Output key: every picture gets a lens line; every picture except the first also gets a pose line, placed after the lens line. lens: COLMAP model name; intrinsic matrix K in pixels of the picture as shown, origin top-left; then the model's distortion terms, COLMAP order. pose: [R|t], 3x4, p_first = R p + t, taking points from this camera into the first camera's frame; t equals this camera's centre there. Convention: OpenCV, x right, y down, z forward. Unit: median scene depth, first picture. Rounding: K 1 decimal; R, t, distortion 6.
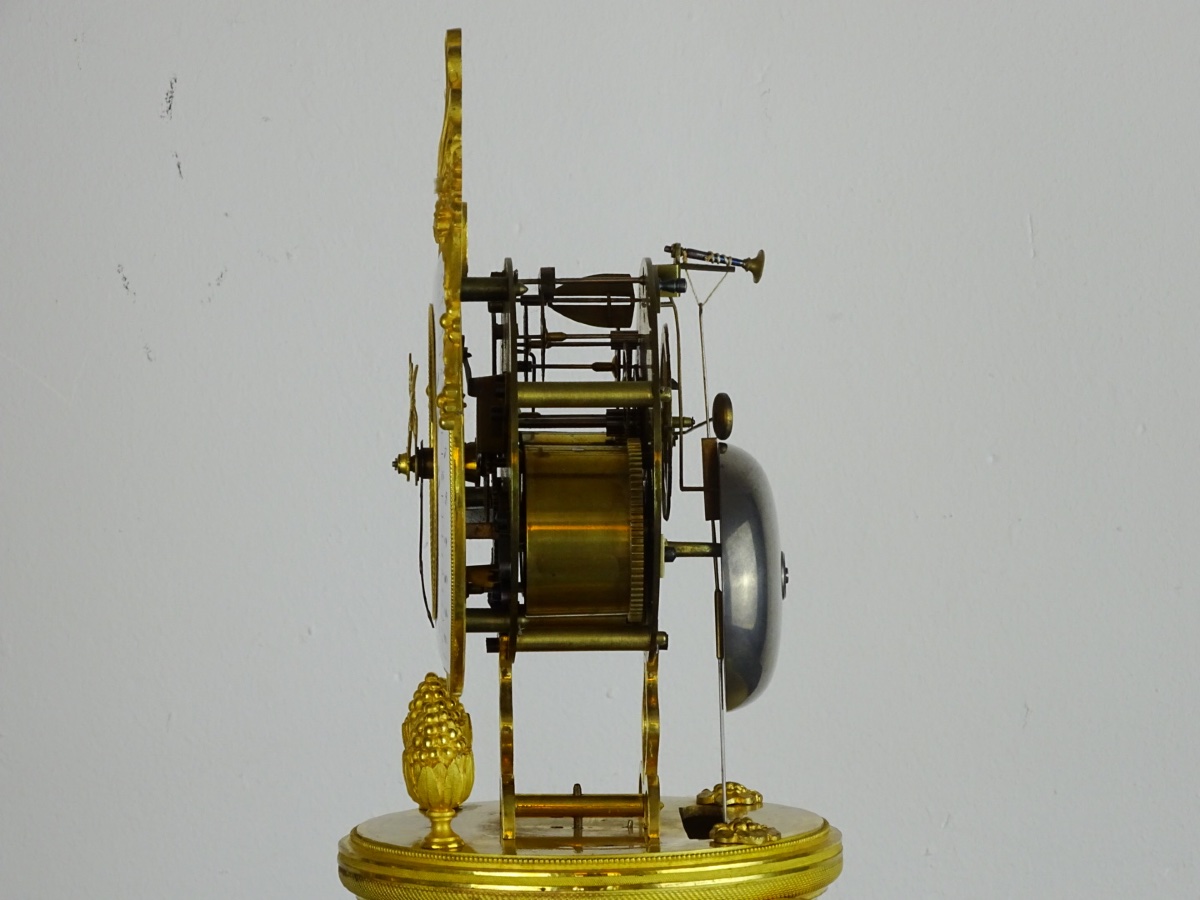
lens RADIAL K [[5204.8, 0, 600.0], [0, 5204.8, 450.0], [0, 0, 1]] dist [-0.406718, 0.000000]
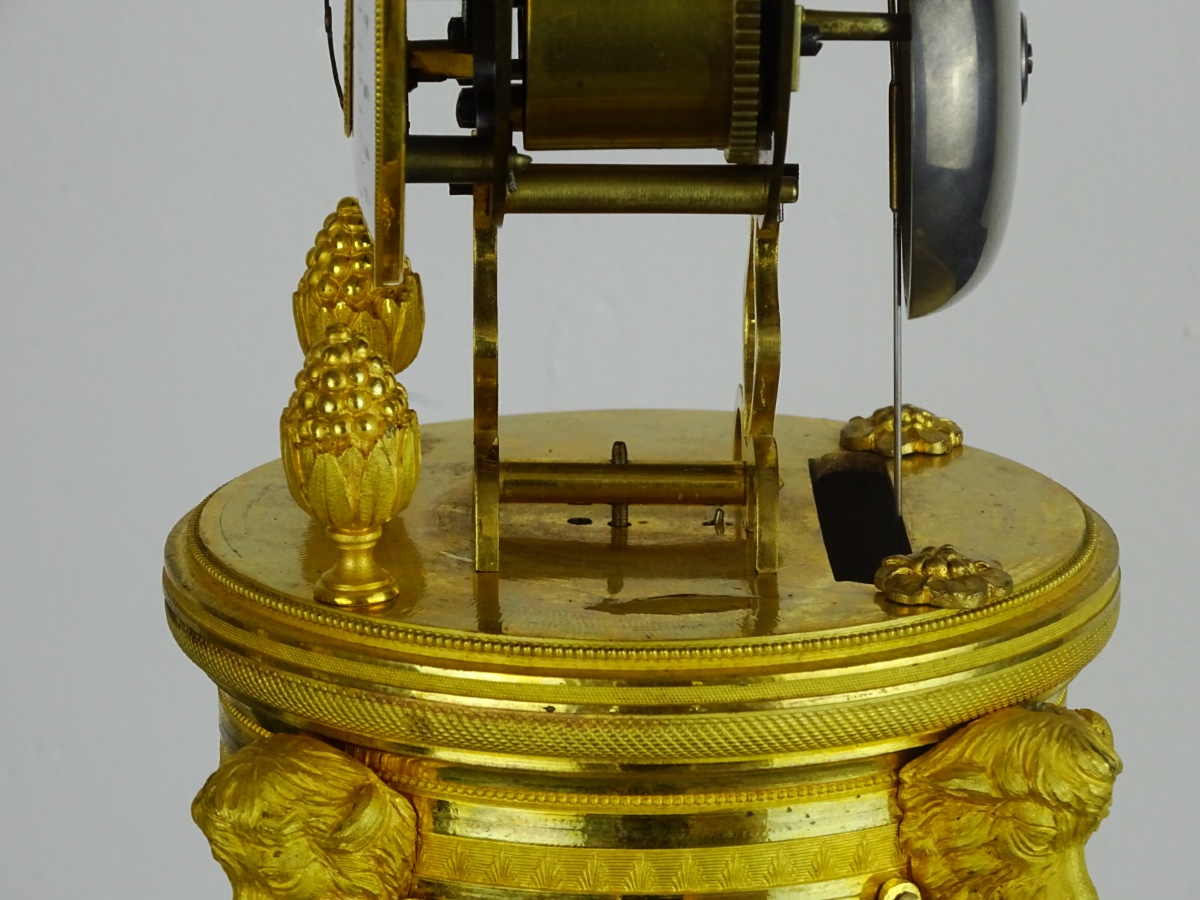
lens RADIAL K [[5204.8, 0, 600.2], [0, 5204.8, 449.9], [0, 0, 1]] dist [-0.406718, 0.000000]
pose [[0.999862, 0.016277, -0.003285, -0.004705], [-0.015185, 0.976346, 0.215679, -0.049548], [0.006718, -0.215599, 0.976459, 0.498503]]
